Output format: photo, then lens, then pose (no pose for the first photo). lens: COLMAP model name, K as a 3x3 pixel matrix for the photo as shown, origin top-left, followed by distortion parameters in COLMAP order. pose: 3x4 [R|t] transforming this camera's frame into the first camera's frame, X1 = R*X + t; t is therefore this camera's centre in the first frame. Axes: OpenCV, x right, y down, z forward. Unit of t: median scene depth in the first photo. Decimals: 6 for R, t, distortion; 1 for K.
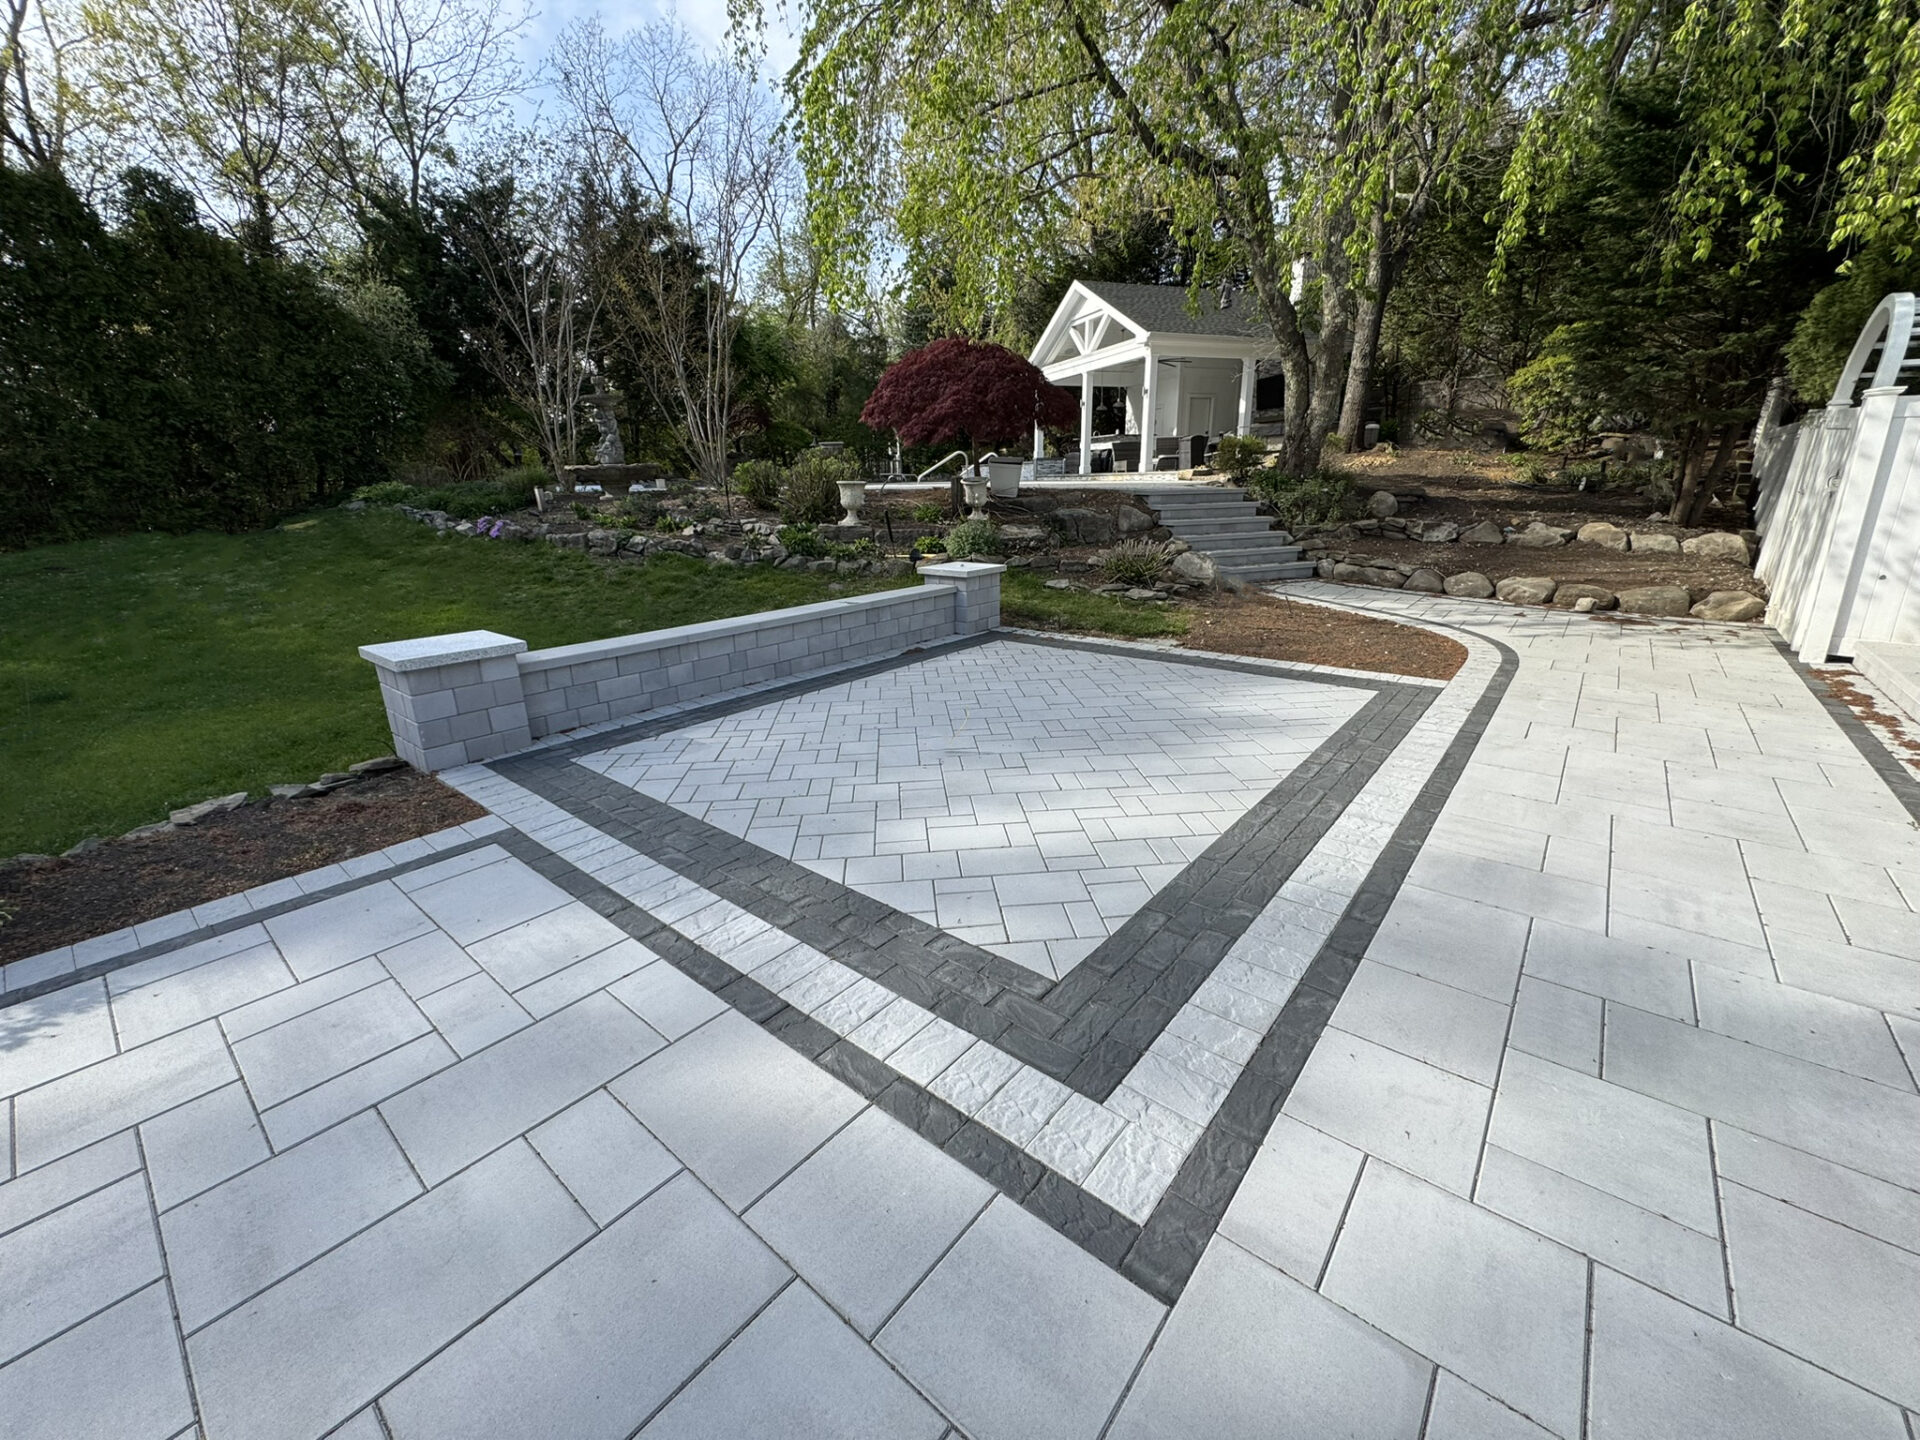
lens RADIAL K [[756.6, 0, 946.9], [0, 756.6, 741.4], [0, 0, 1]] dist [0.000267, 0.000116]
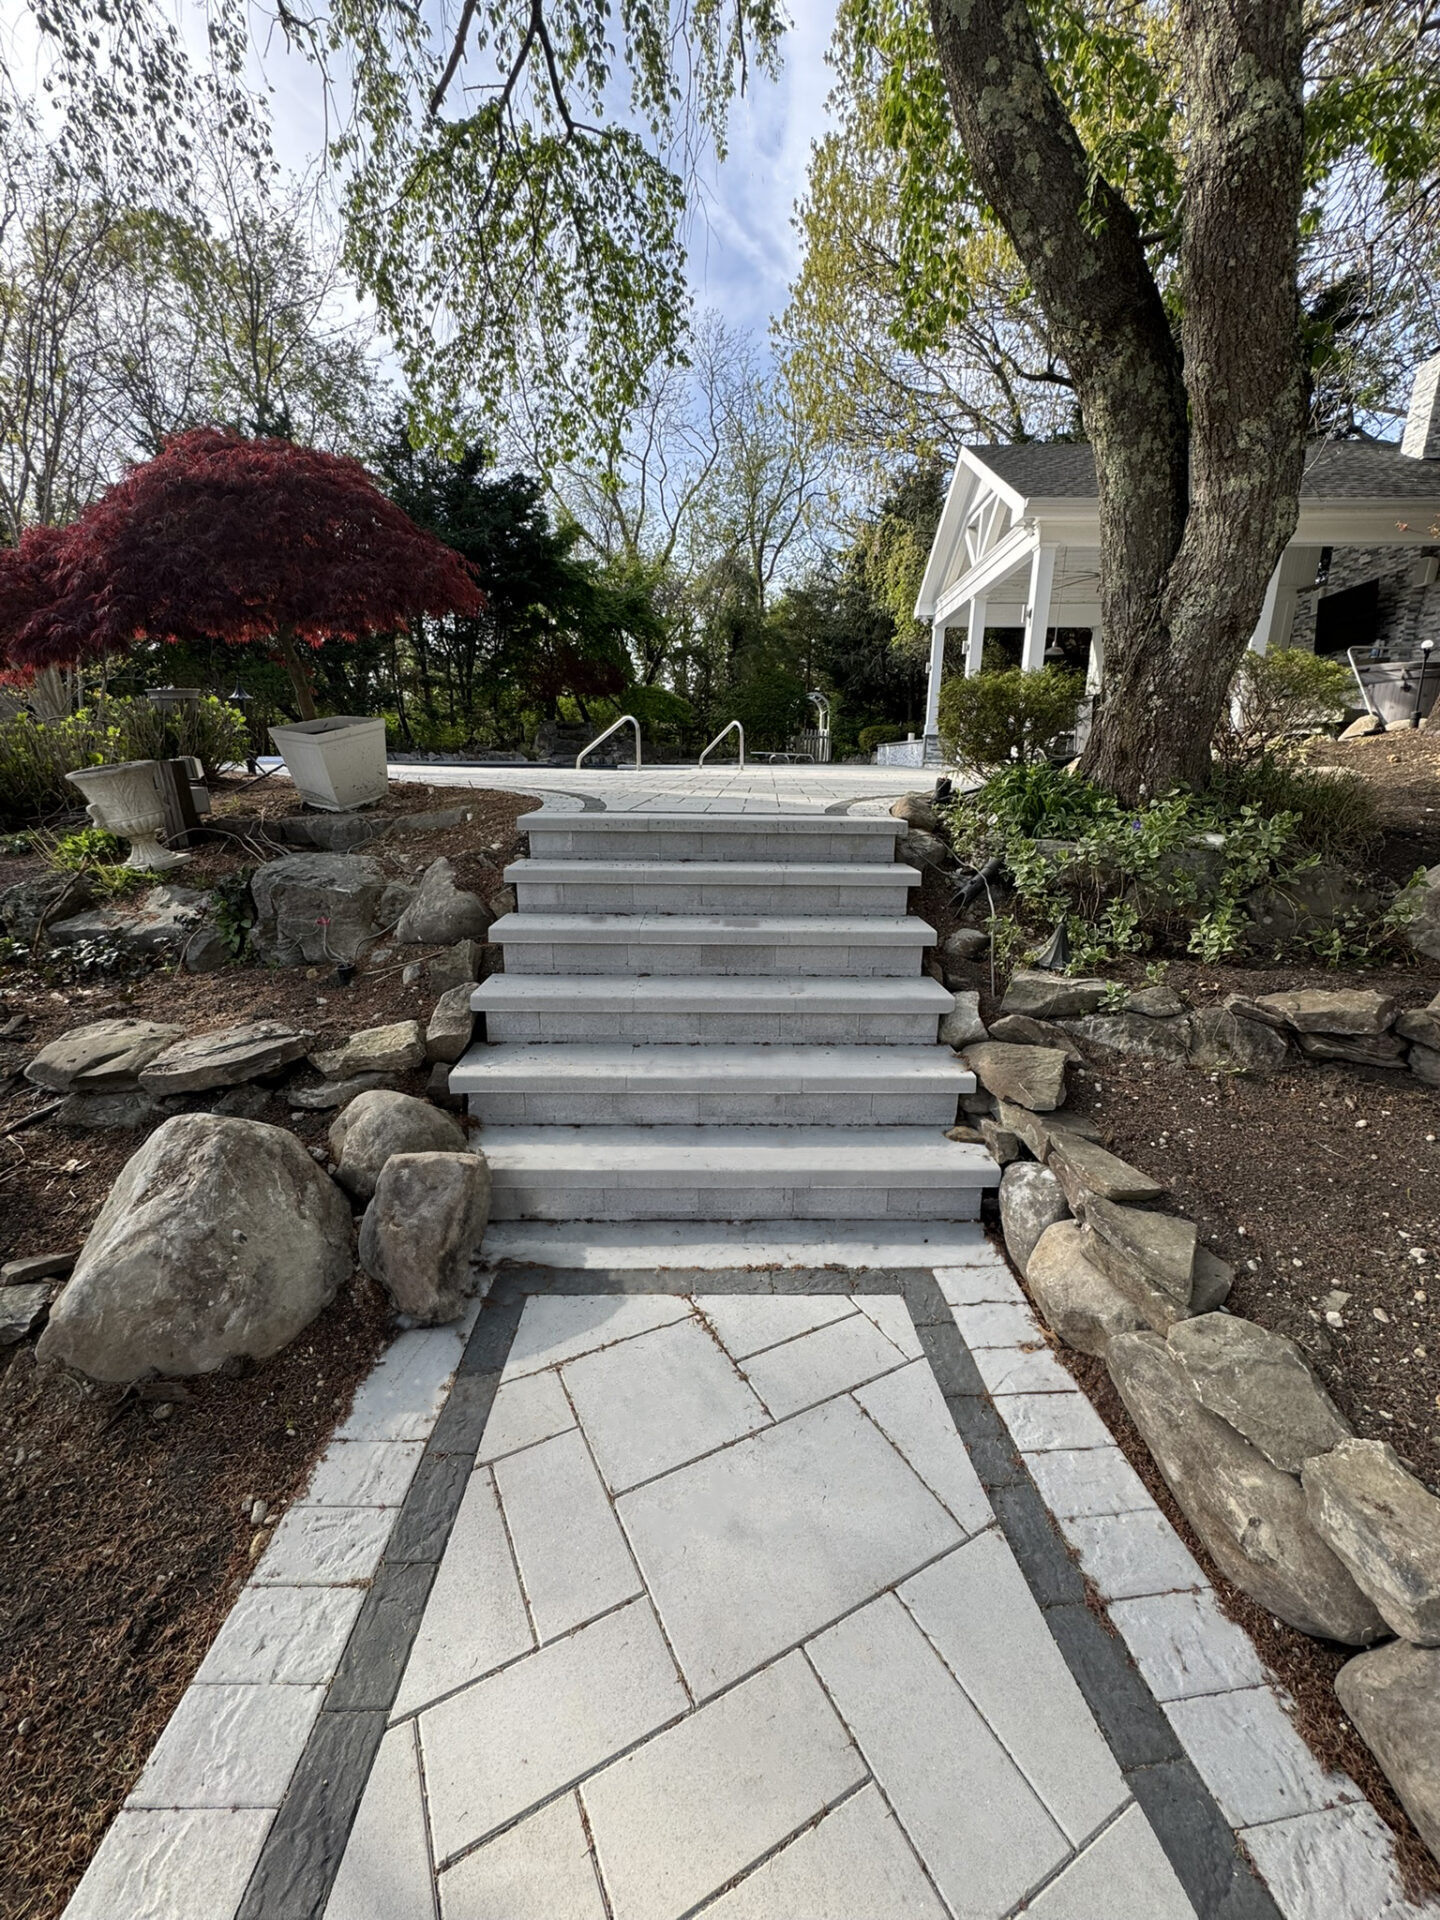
lens RADIAL K [[759.3, 0, 719.9], [0, 759.3, 972.1], [0, 0, 1]] dist [-0.003171, -0.000272]
pose [[0.926085, 0.132173, -0.353407, 0.585900], [-0.152159, 0.987923, -0.029244, -0.333597], [0.345274, 0.080856, 0.935012, 0.911410]]
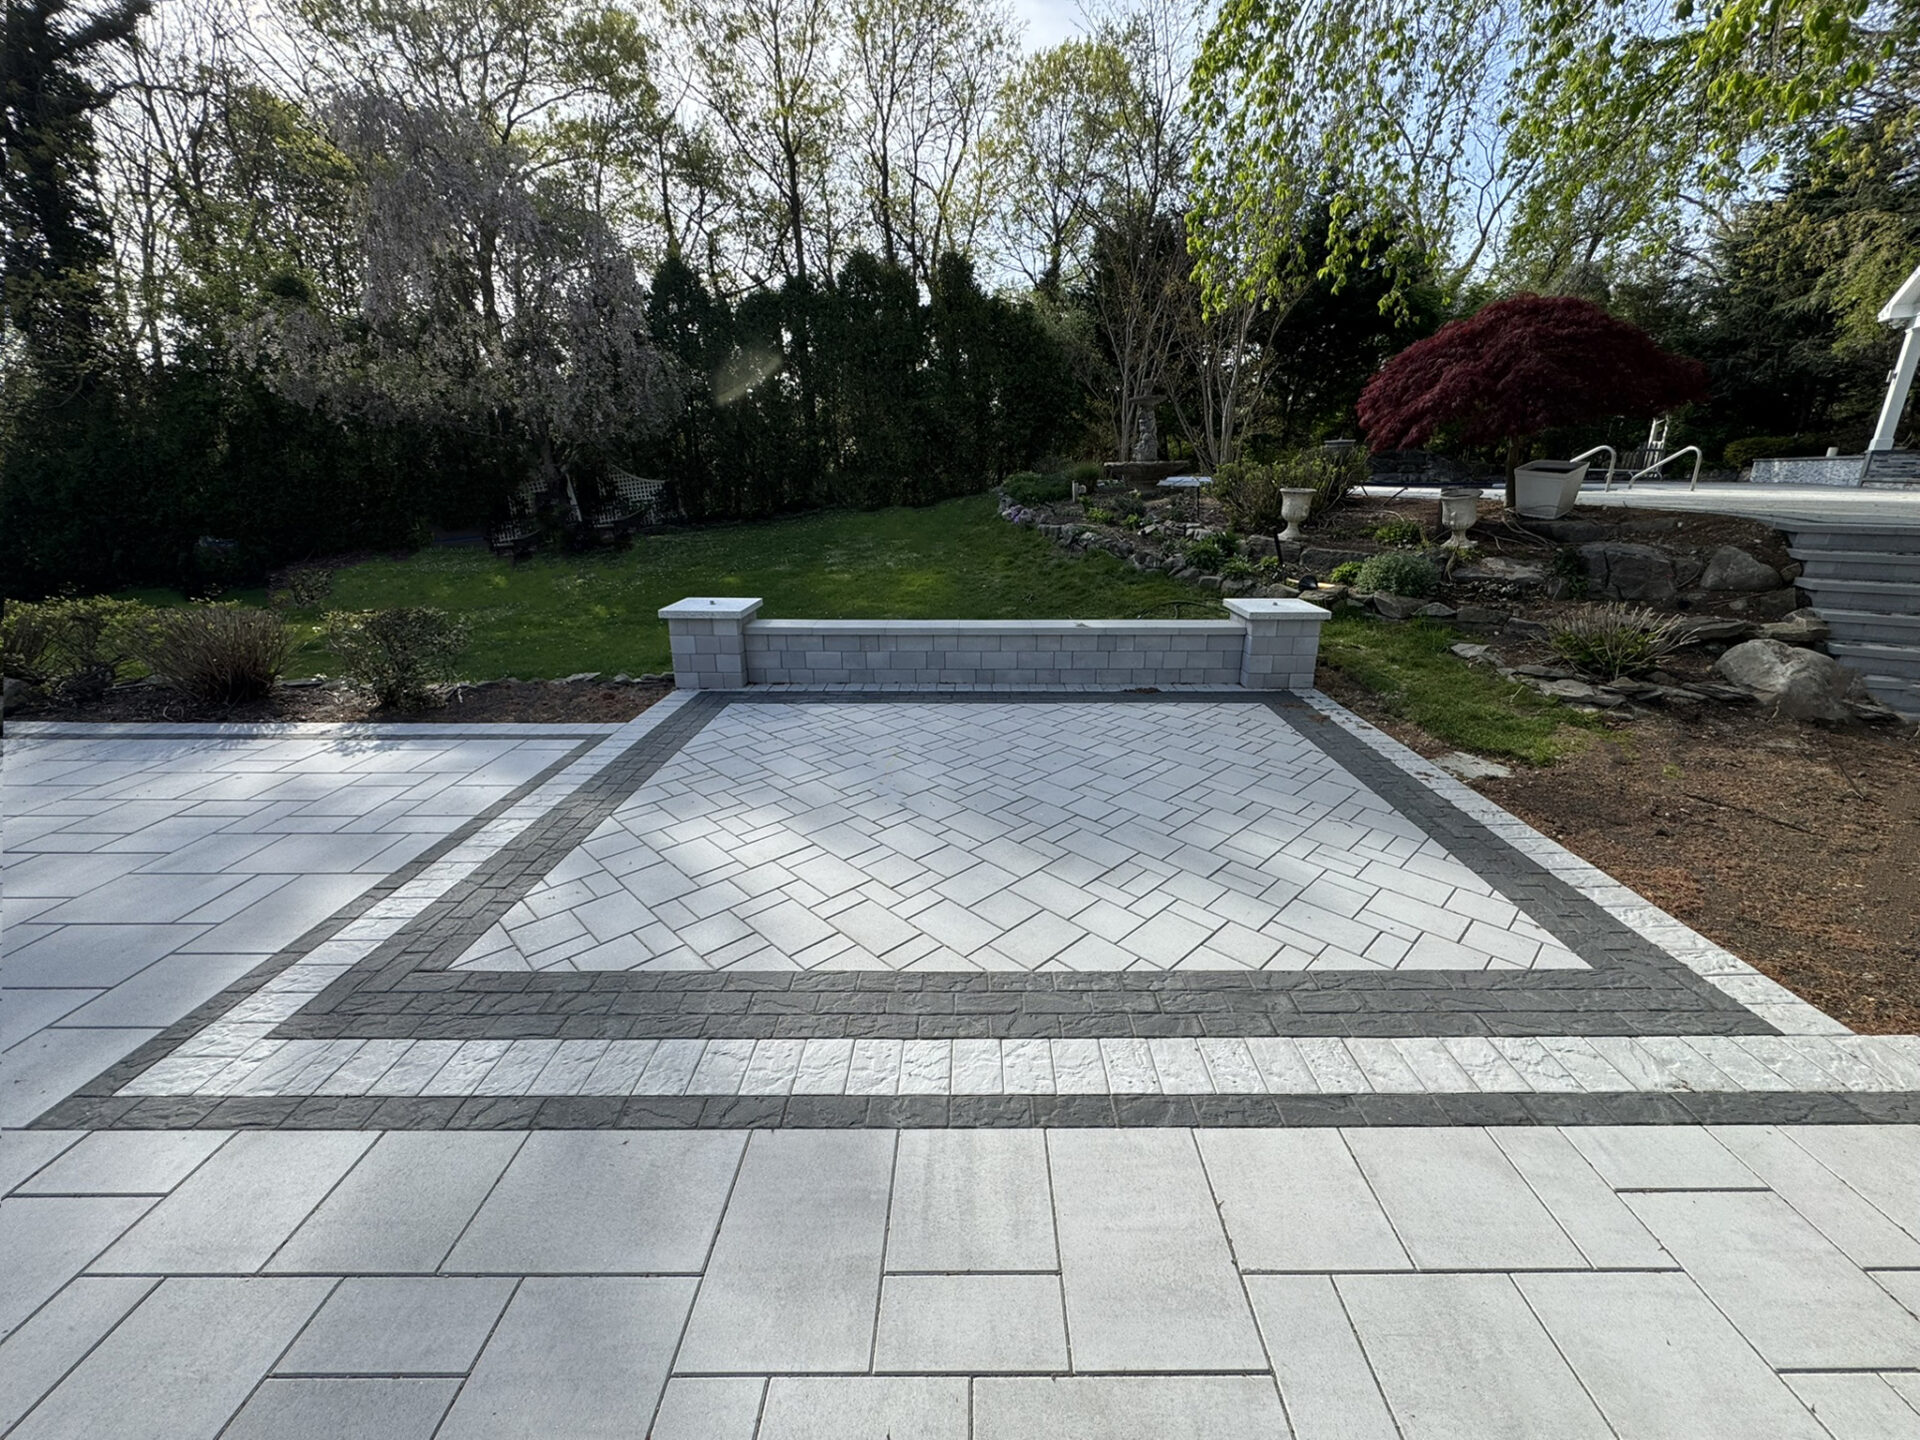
lens RADIAL K [[759.3, 0, 971.6], [0, 759.3, 728.6], [0, 0, 1]] dist [-0.003171, -0.000272]
pose [[0.644374, 0.265344, -0.717199, 0.394727], [-0.261876, 0.957731, 0.119049, -0.108054], [0.718473, 0.111105, 0.686624, 0.210466]]
